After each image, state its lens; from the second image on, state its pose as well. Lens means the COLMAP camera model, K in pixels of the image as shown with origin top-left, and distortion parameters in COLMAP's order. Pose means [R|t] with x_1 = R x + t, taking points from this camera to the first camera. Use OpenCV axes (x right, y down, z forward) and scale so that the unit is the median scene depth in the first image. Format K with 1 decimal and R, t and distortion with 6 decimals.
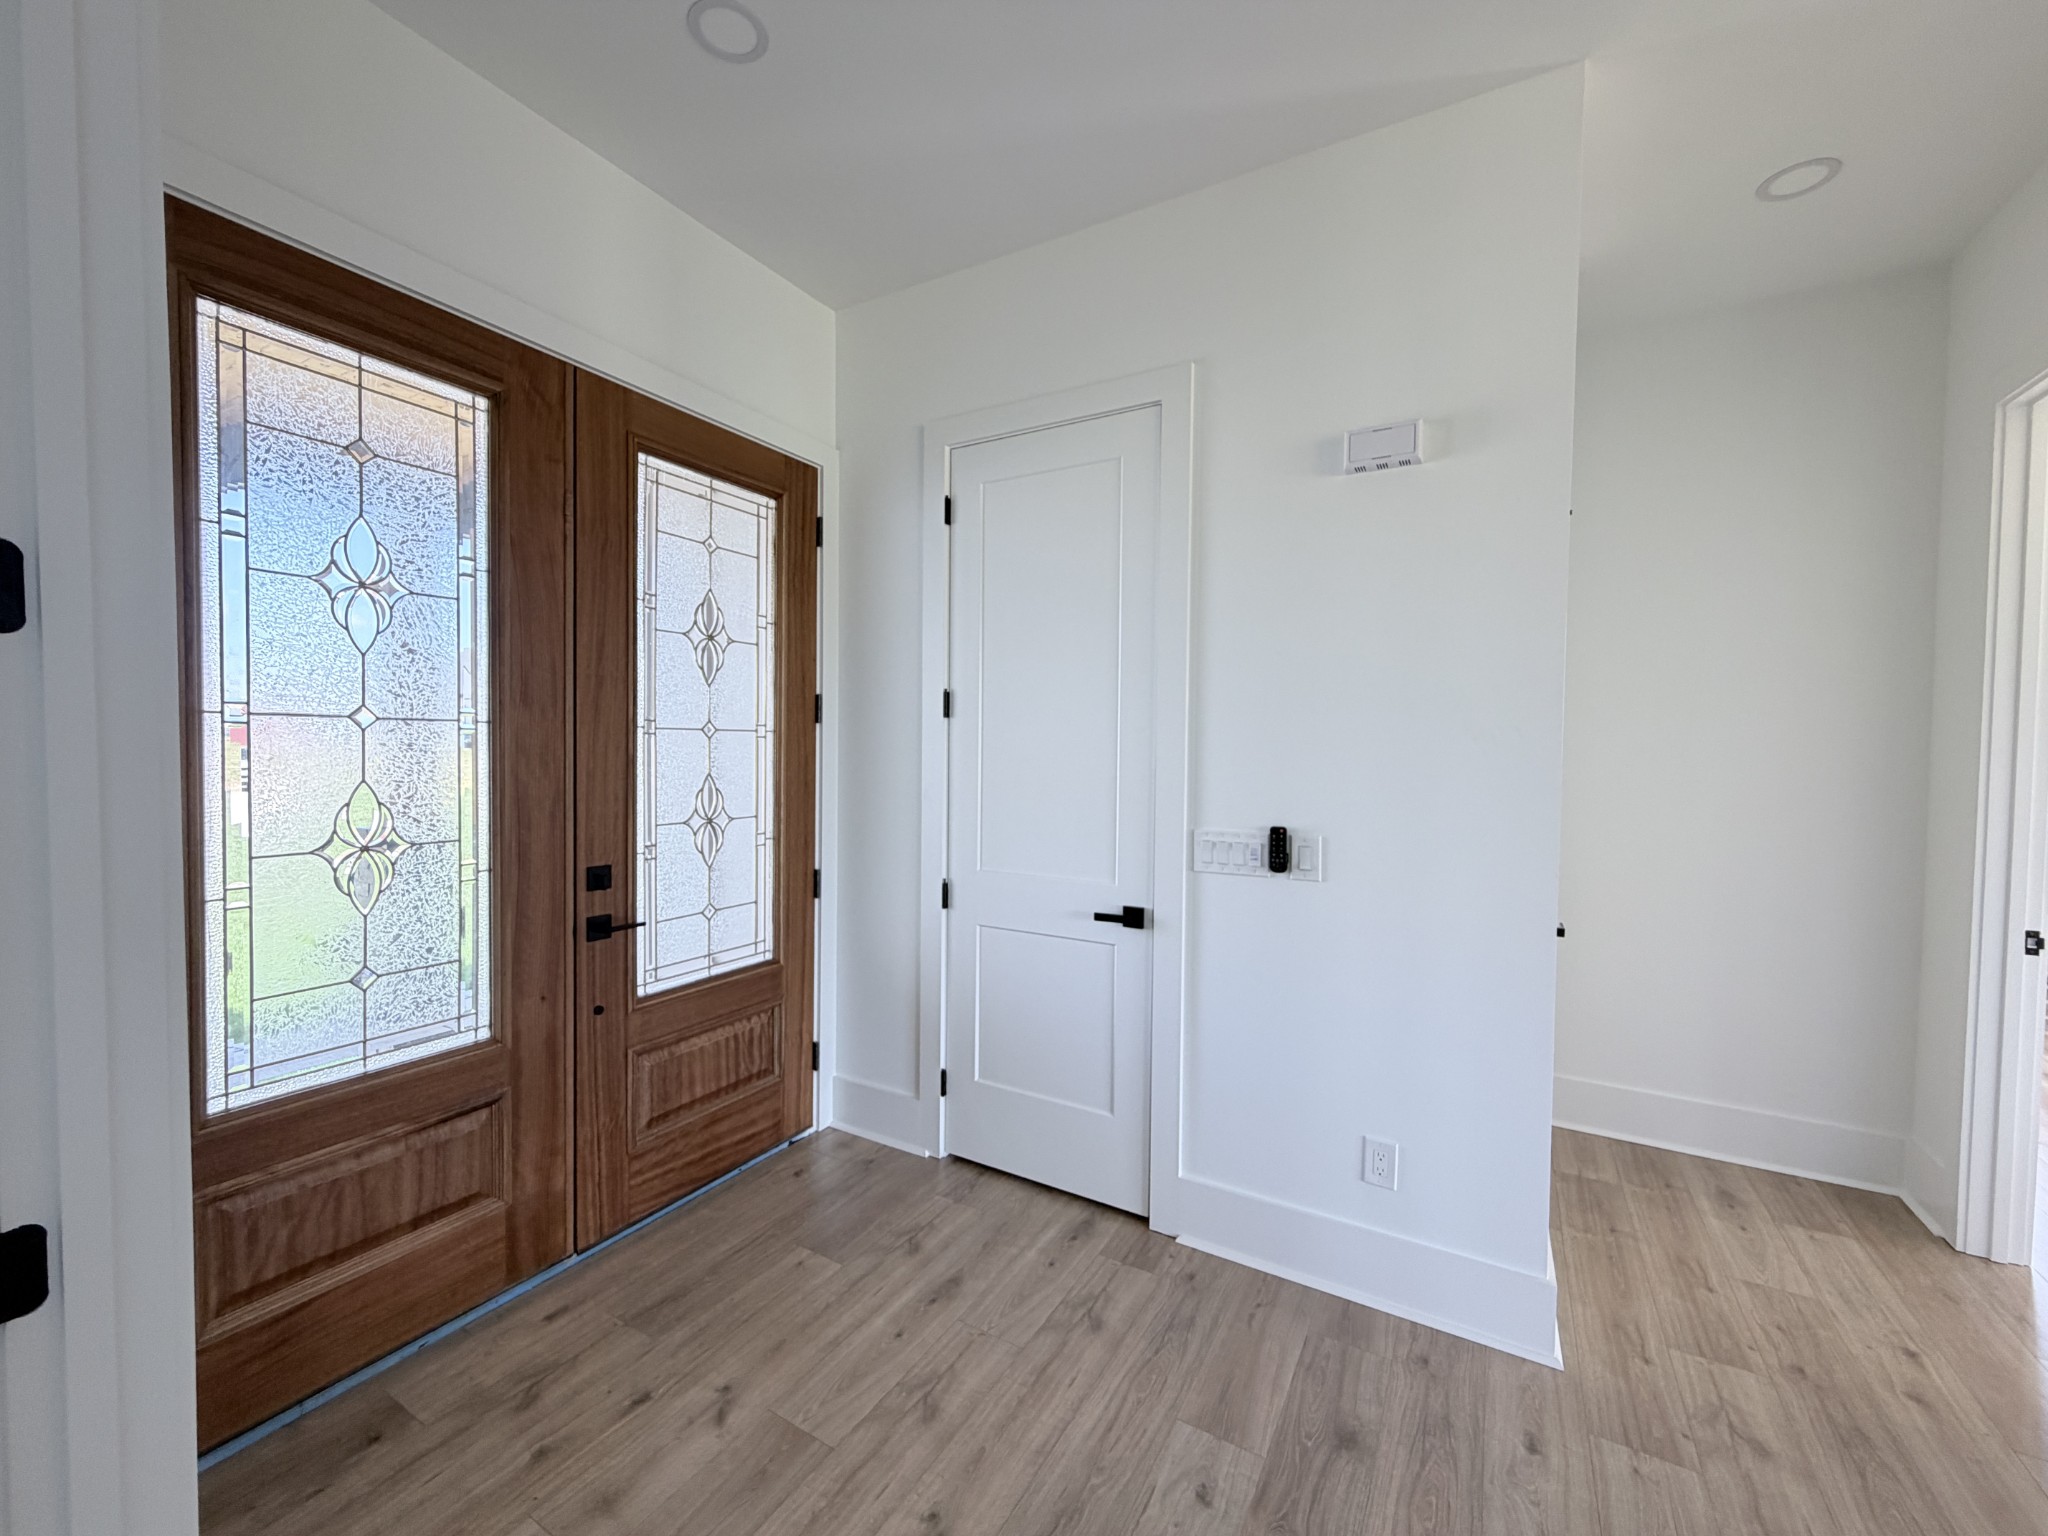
lens RADIAL K [[815.2, 0, 1019.7], [0, 815.2, 767.2], [0, 0, 1]] dist [0.000002, -0.000451]
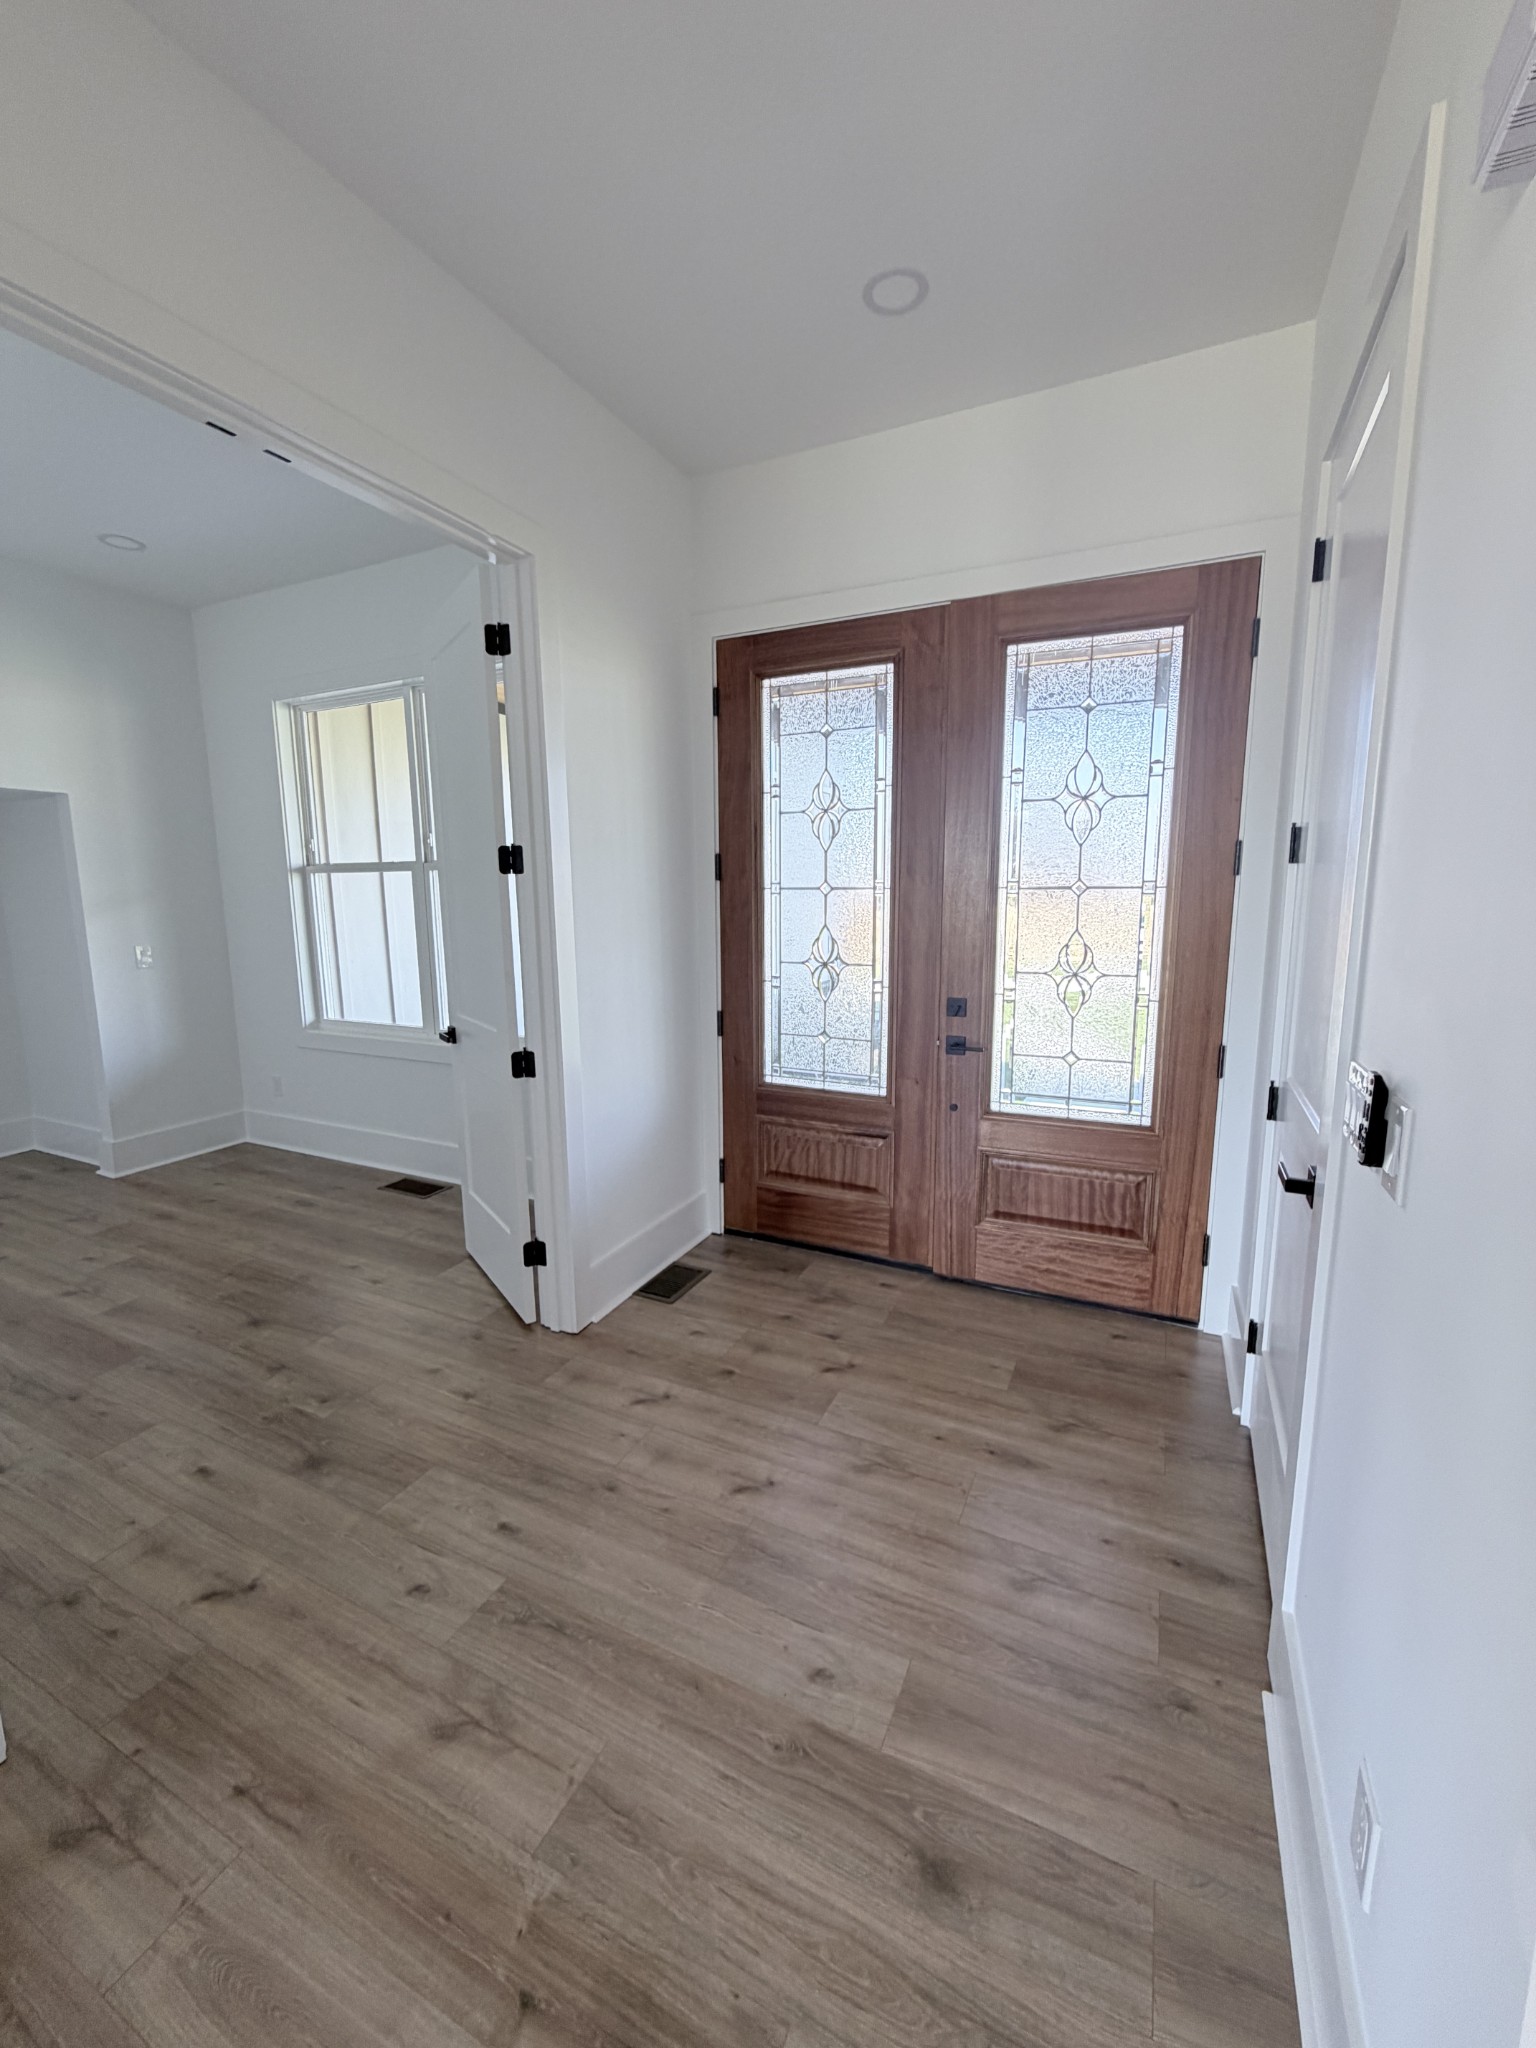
lens RADIAL K [[816.6, 0, 768.0], [0, 816.6, 1024.0], [0, 0, 1]] dist [-0.000814, -0.000293]
pose [[0.075102, 0.140633, -0.987209, 0.829291], [-0.022497, 0.989992, 0.139318, -0.012887], [0.996922, 0.011746, 0.077514, 0.654203]]
